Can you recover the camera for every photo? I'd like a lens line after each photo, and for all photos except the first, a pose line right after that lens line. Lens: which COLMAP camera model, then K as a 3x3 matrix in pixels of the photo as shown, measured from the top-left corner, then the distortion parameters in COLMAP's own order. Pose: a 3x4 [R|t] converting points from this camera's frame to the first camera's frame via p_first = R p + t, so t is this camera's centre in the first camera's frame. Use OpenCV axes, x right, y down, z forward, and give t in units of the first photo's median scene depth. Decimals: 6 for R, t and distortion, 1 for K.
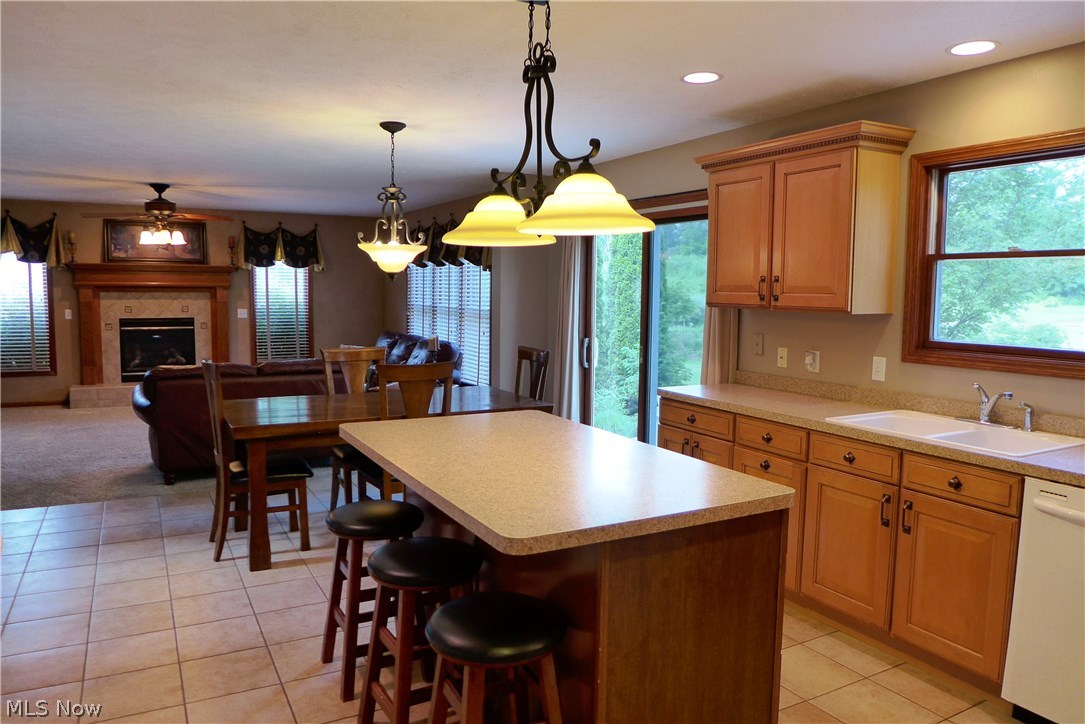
lens RADIAL K [[751.9, 0, 530.7], [0, 751.9, 359.4], [0, 0, 1]] dist [-0.034534, 0.007716]
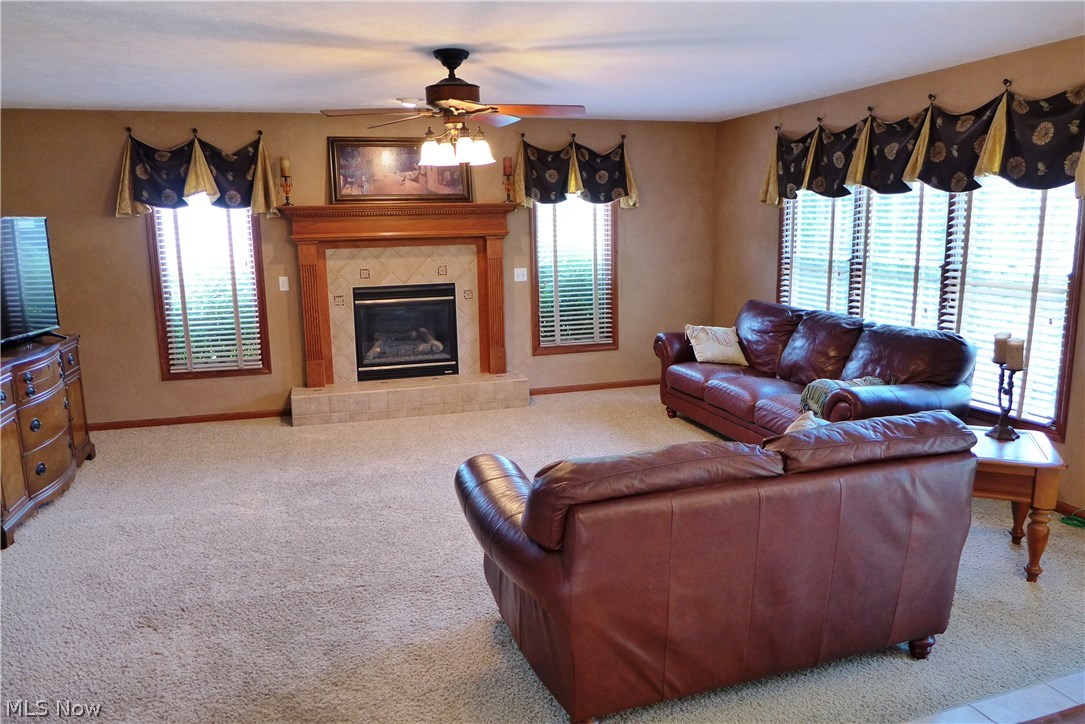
lens RADIAL K [[756.3, 0, 542.5], [0, 756.3, 362.0], [0, 0, 1]] dist [-0.061986, 0.030417]
pose [[0.982160, 0.006290, -0.187940, -0.256573], [0.010446, 0.996072, 0.087927, -0.046141], [0.187755, -0.088321, 0.978237, 0.362207]]
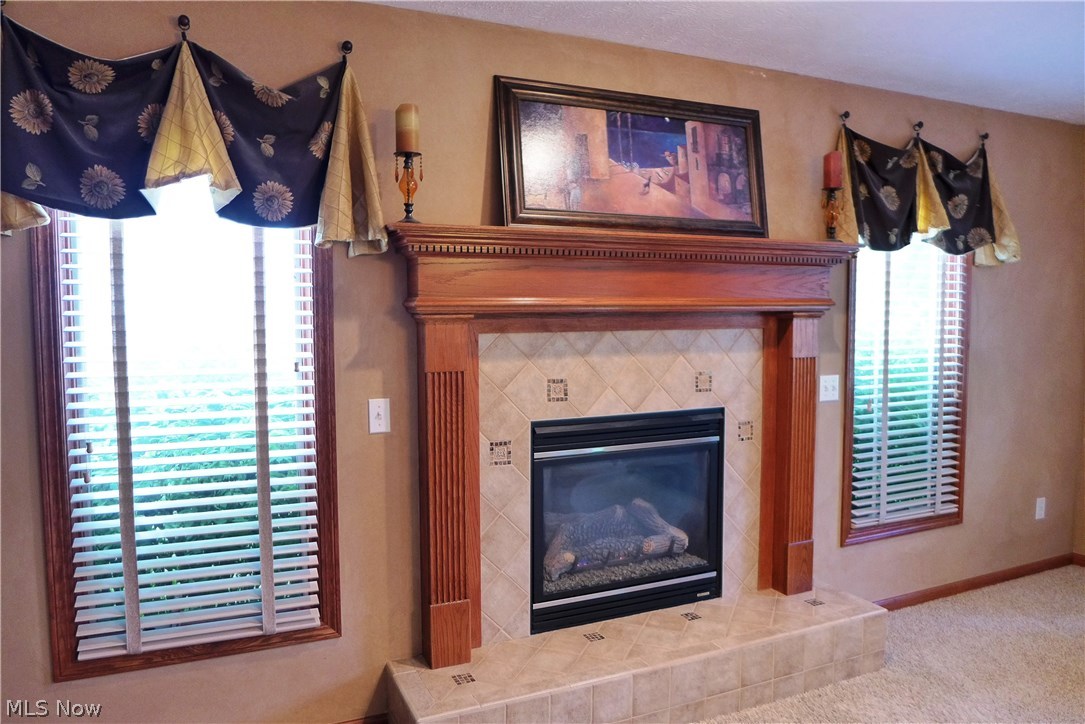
lens RADIAL K [[749.0, 0, 542.5], [0, 749.0, 362.0], [0, 0, 1]] dist [-0.054180, 0.028702]
pose [[0.996297, -0.017820, -0.084112, -0.522420], [0.014550, 0.999120, -0.039334, -0.066901], [0.084739, 0.037965, 0.995680, 0.705546]]
